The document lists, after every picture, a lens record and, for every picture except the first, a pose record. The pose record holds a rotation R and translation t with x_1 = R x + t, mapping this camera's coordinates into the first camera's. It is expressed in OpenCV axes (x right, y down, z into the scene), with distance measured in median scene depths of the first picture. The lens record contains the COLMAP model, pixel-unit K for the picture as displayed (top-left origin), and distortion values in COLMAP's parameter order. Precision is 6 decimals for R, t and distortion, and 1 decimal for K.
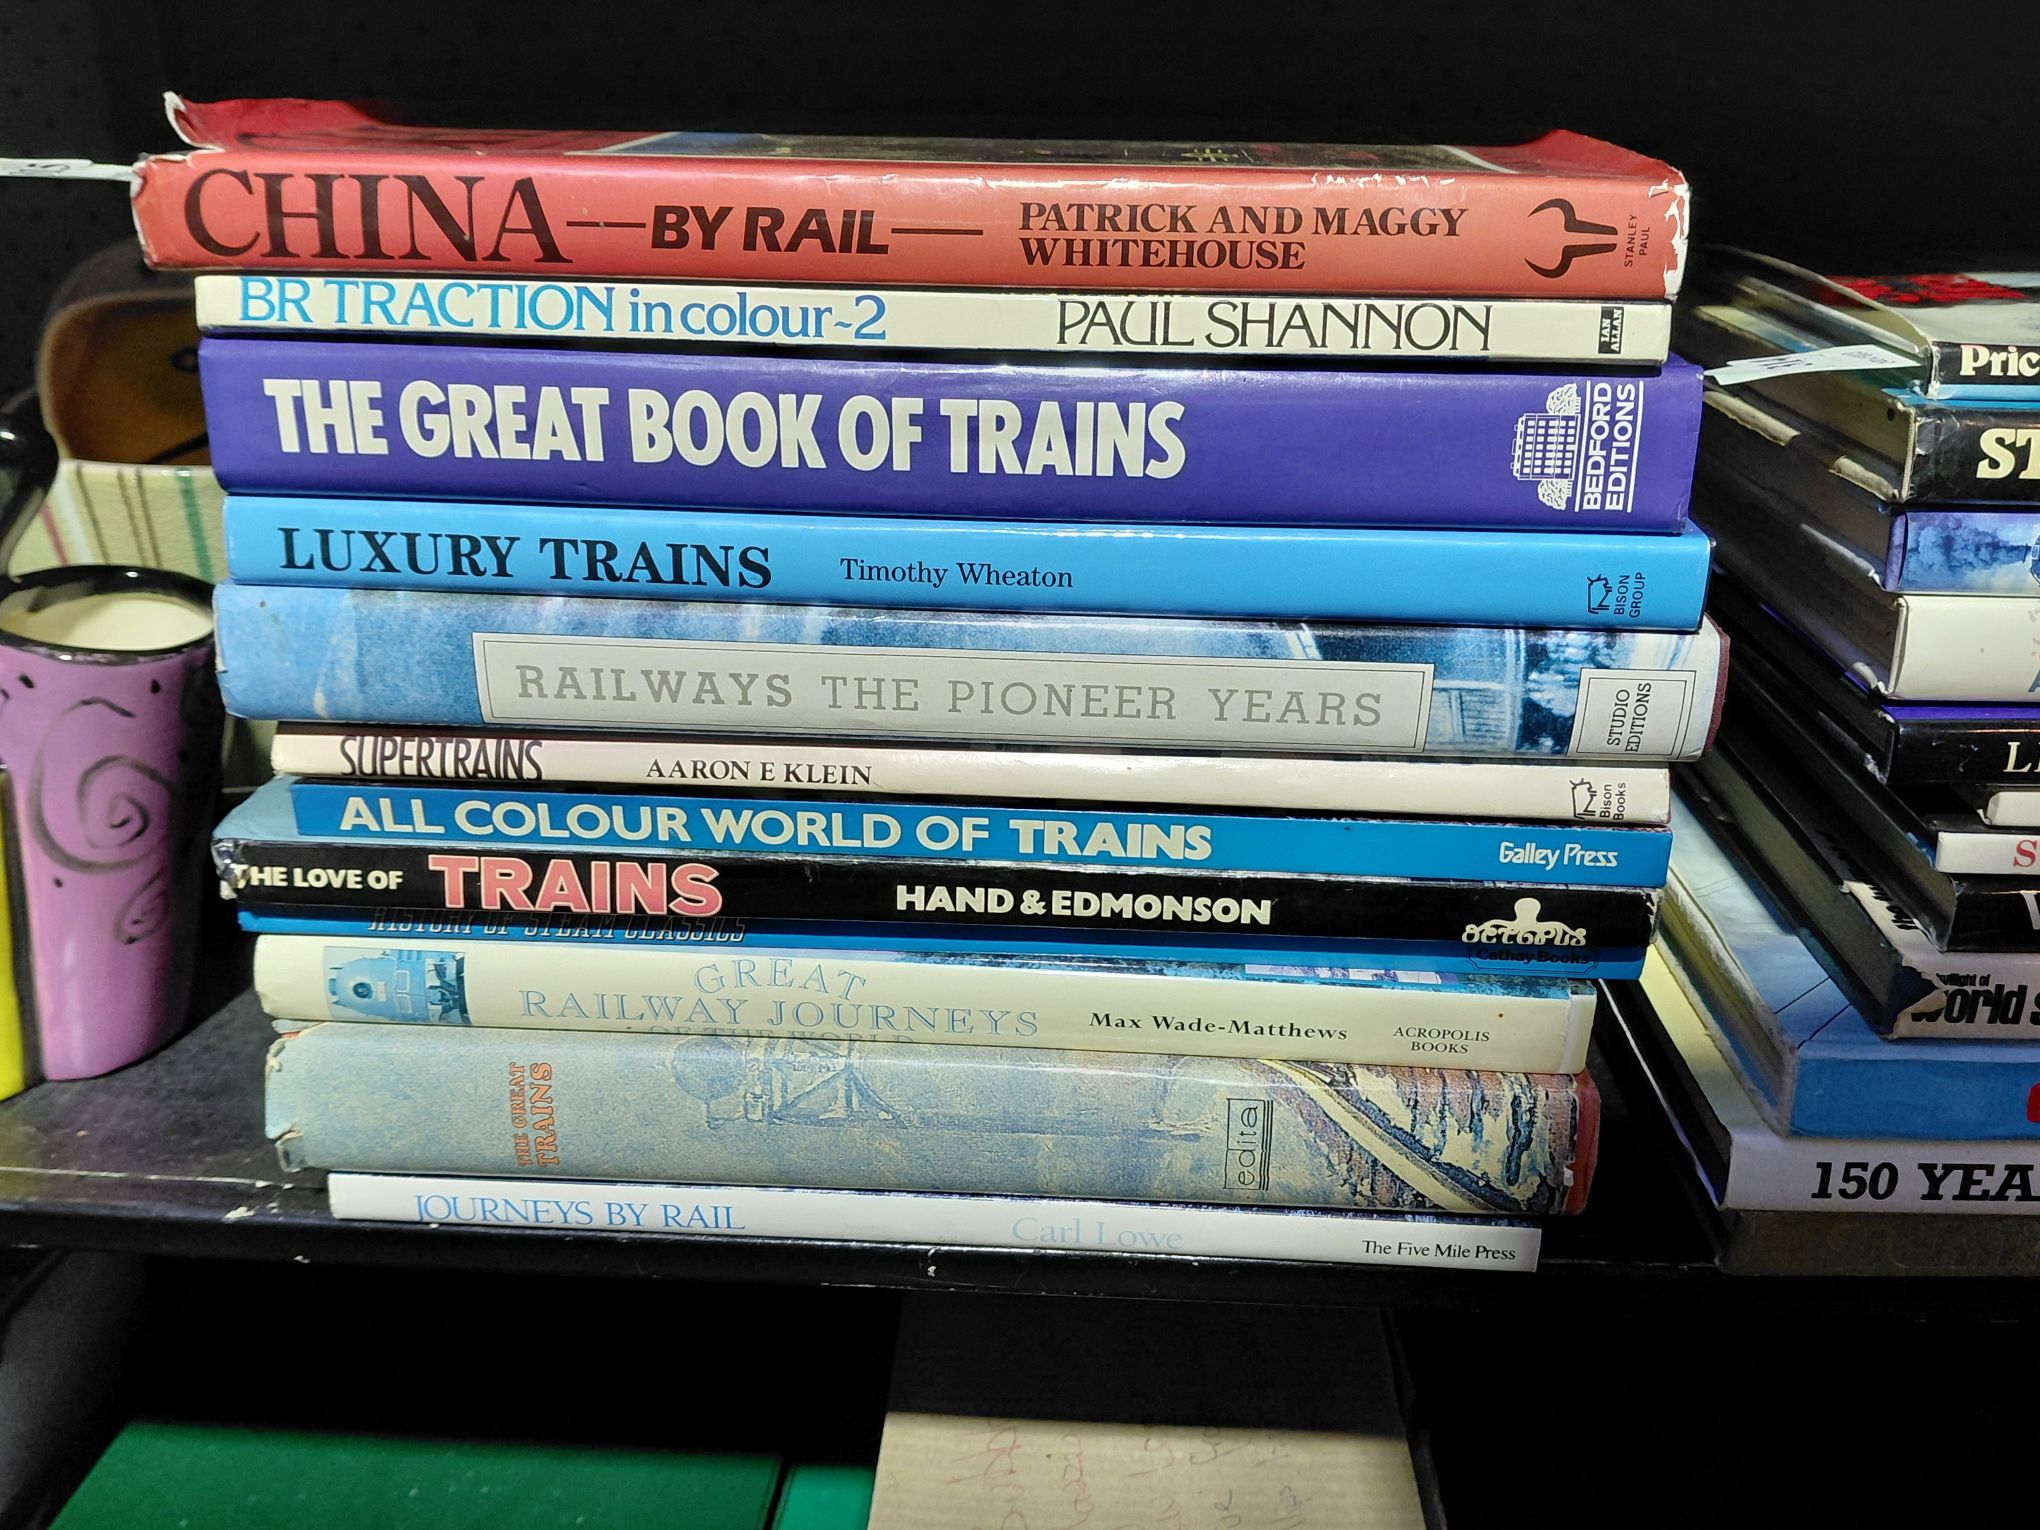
lens RADIAL K [[1931.1, 0, 1008.0], [0, 1931.1, 777.6], [0, 0, 1]] dist [-0.007246, 0.000000]
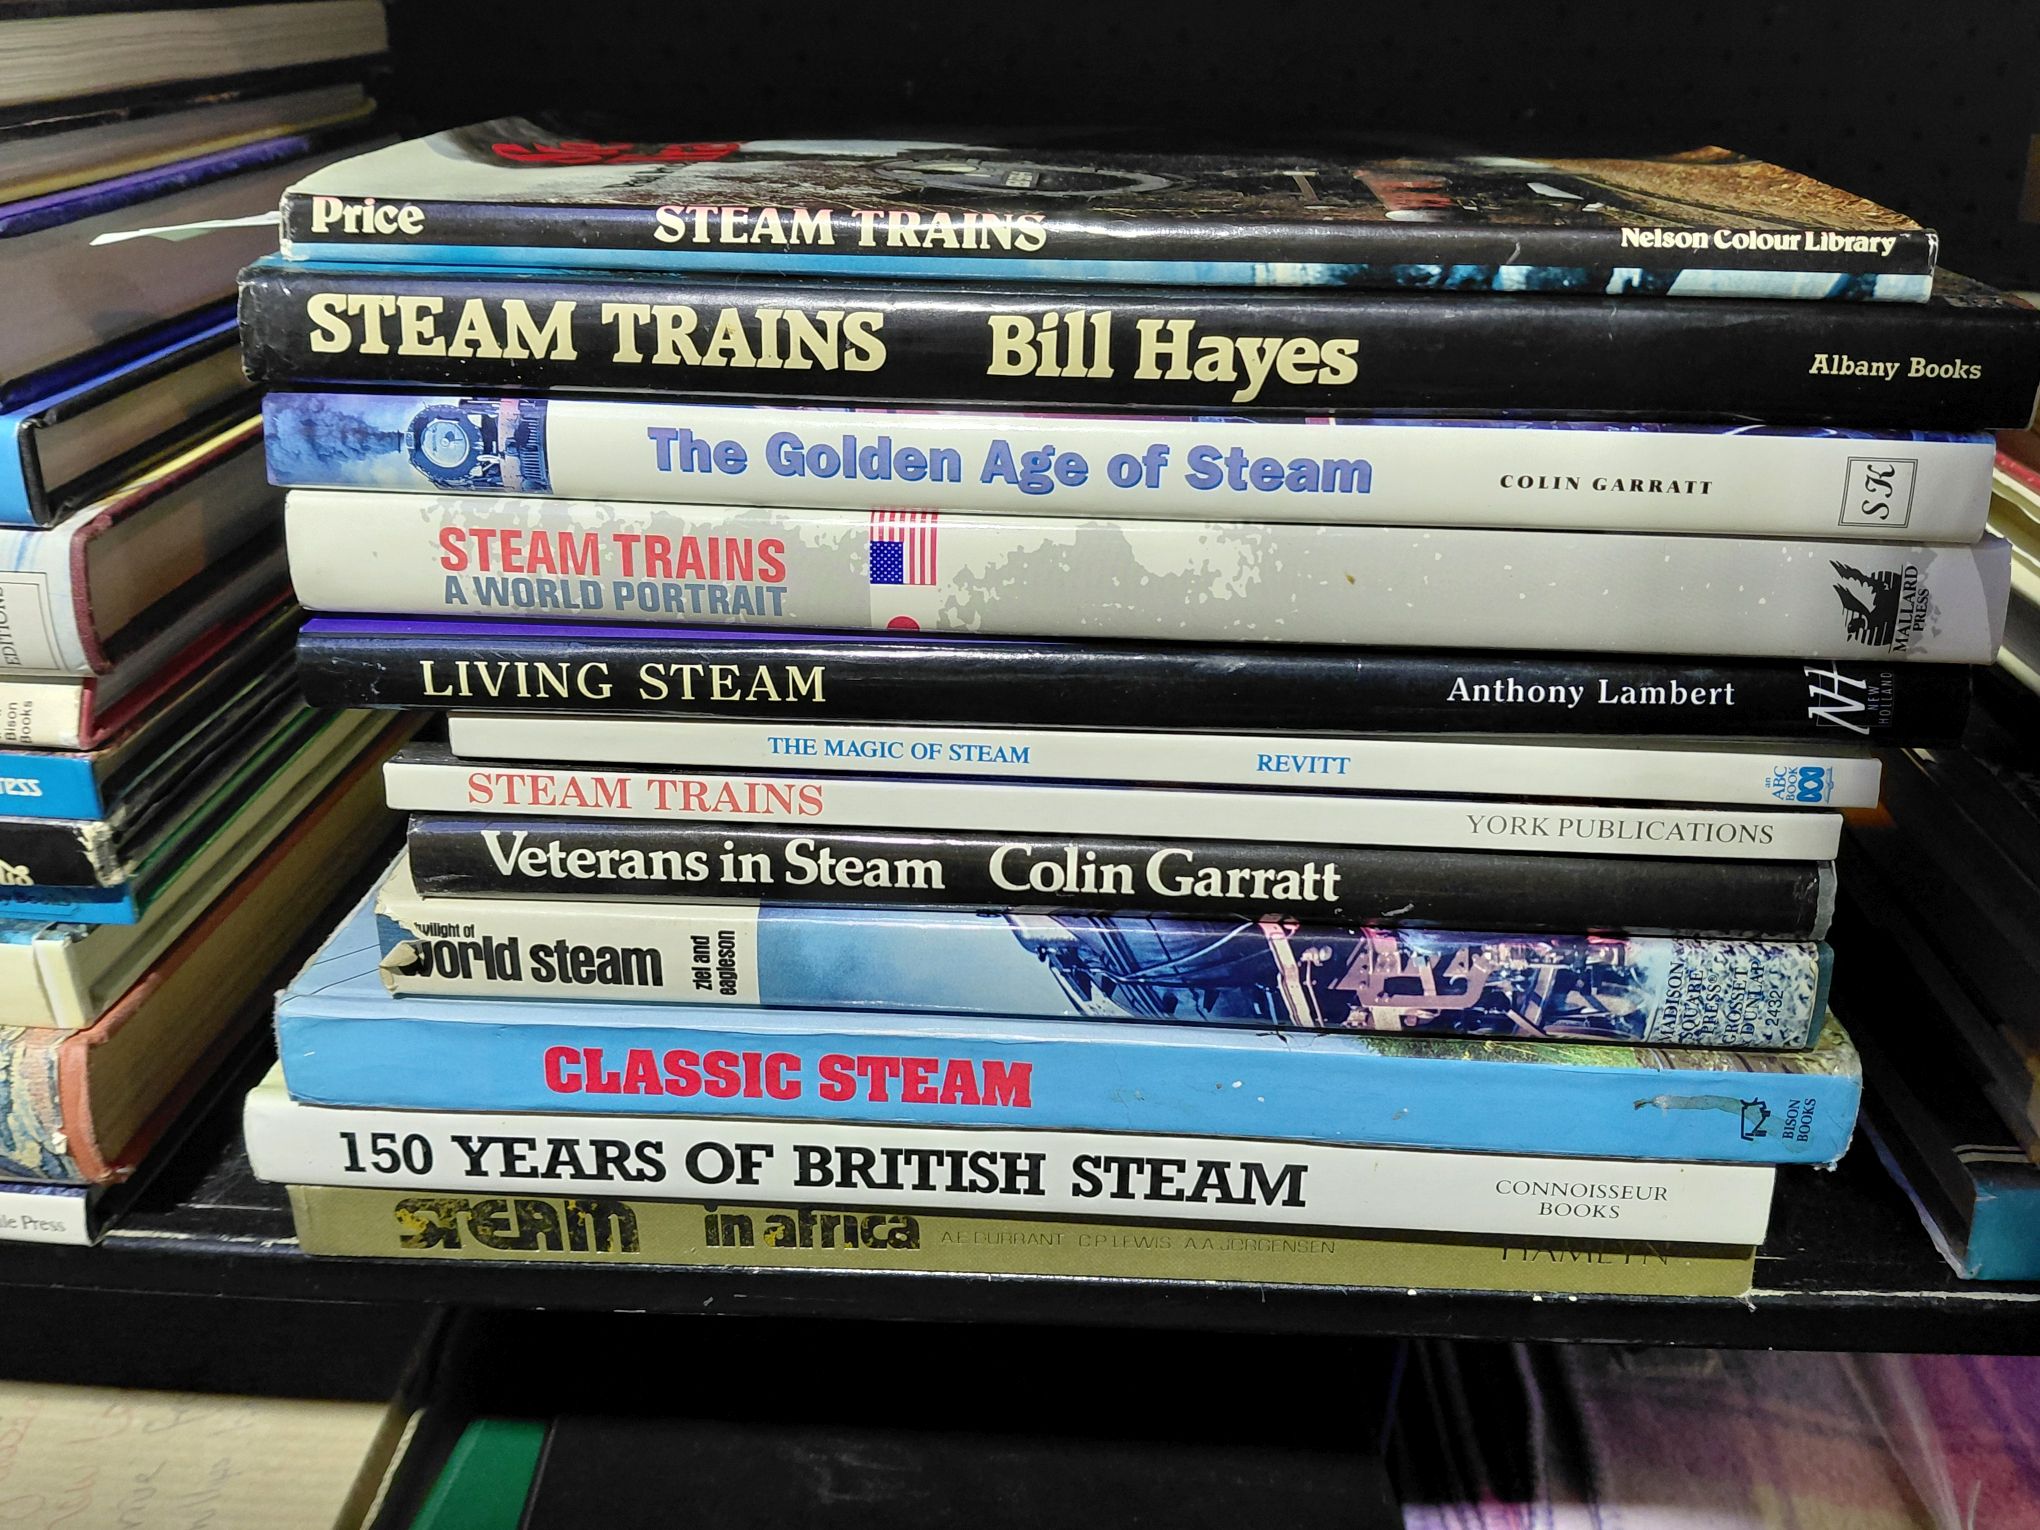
lens RADIAL K [[1931.1, 0, 1025.8], [0, 1931.1, 762.3], [0, 0, 1]] dist [-0.007246, 0.000000]
pose [[0.999905, 0.013681, 0.001774, 0.764218], [-0.013732, 0.999366, 0.032861, -0.004401], [-0.001324, -0.032882, 0.999458, 0.122494]]
